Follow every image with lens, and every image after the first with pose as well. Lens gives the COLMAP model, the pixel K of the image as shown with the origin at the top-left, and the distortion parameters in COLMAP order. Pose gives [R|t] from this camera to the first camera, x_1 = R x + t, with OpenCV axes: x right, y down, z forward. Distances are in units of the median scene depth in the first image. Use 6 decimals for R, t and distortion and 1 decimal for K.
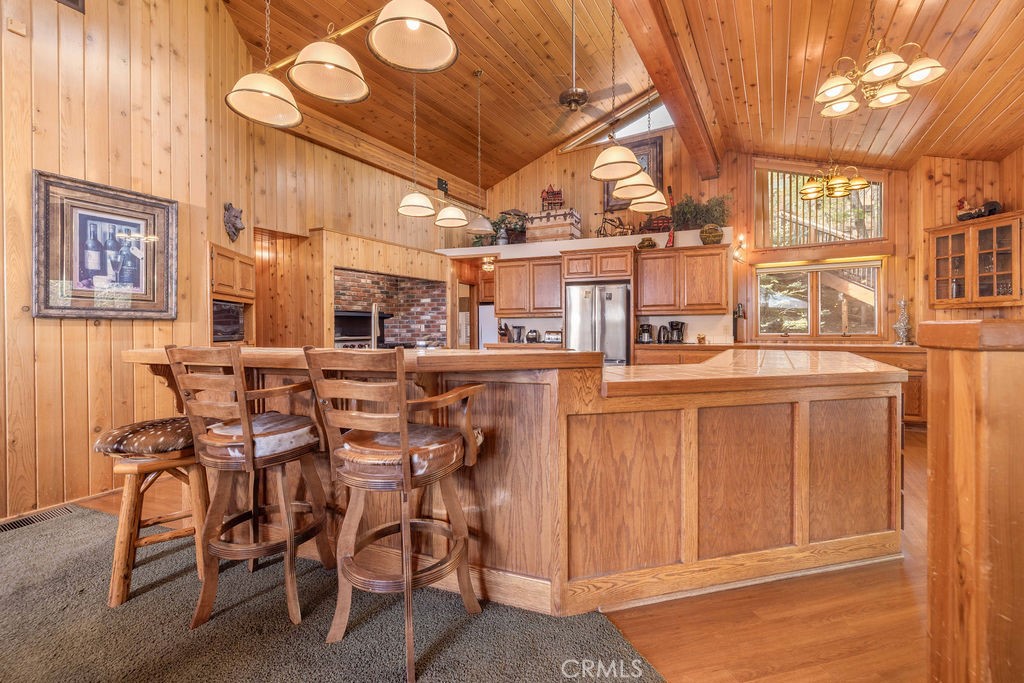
lens RADIAL K [[440.6, 0, 497.8], [0, 440.6, 329.7], [0, 0, 1]] dist [-0.001280, 0.000814]
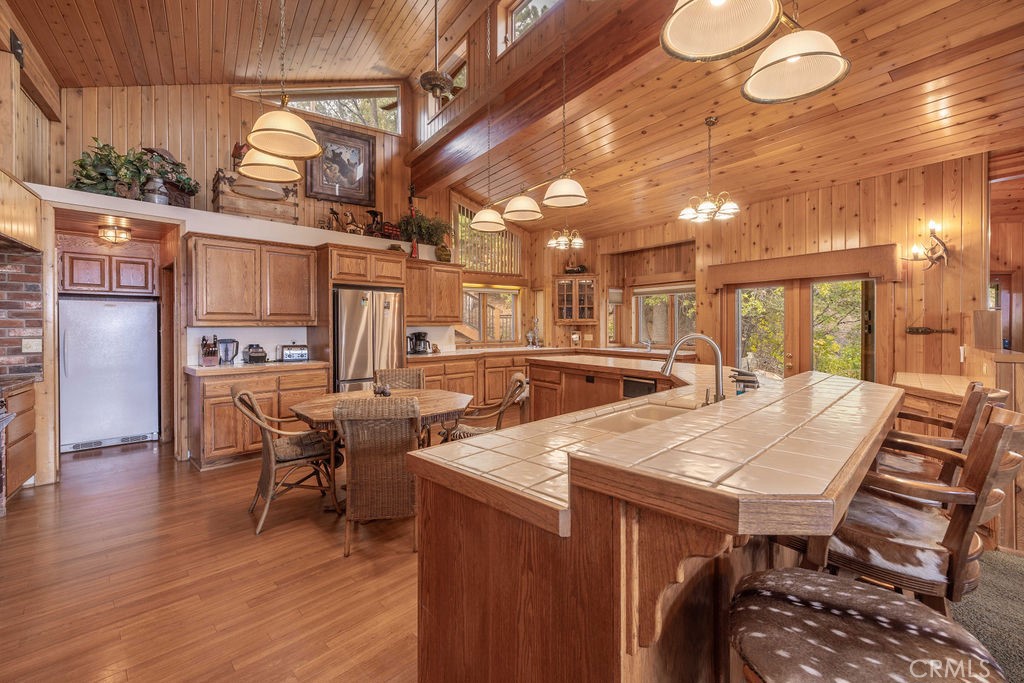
lens RADIAL K [[440.6, 0, 511.0], [0, 440.6, 329.0], [0, 0, 1]] dist [-0.001280, 0.000814]
pose [[0.399502, -0.003220, 0.916727, -0.452096], [0.000923, 0.999995, 0.003110, -0.029197], [-0.916732, -0.000396, 0.399503, 0.405423]]
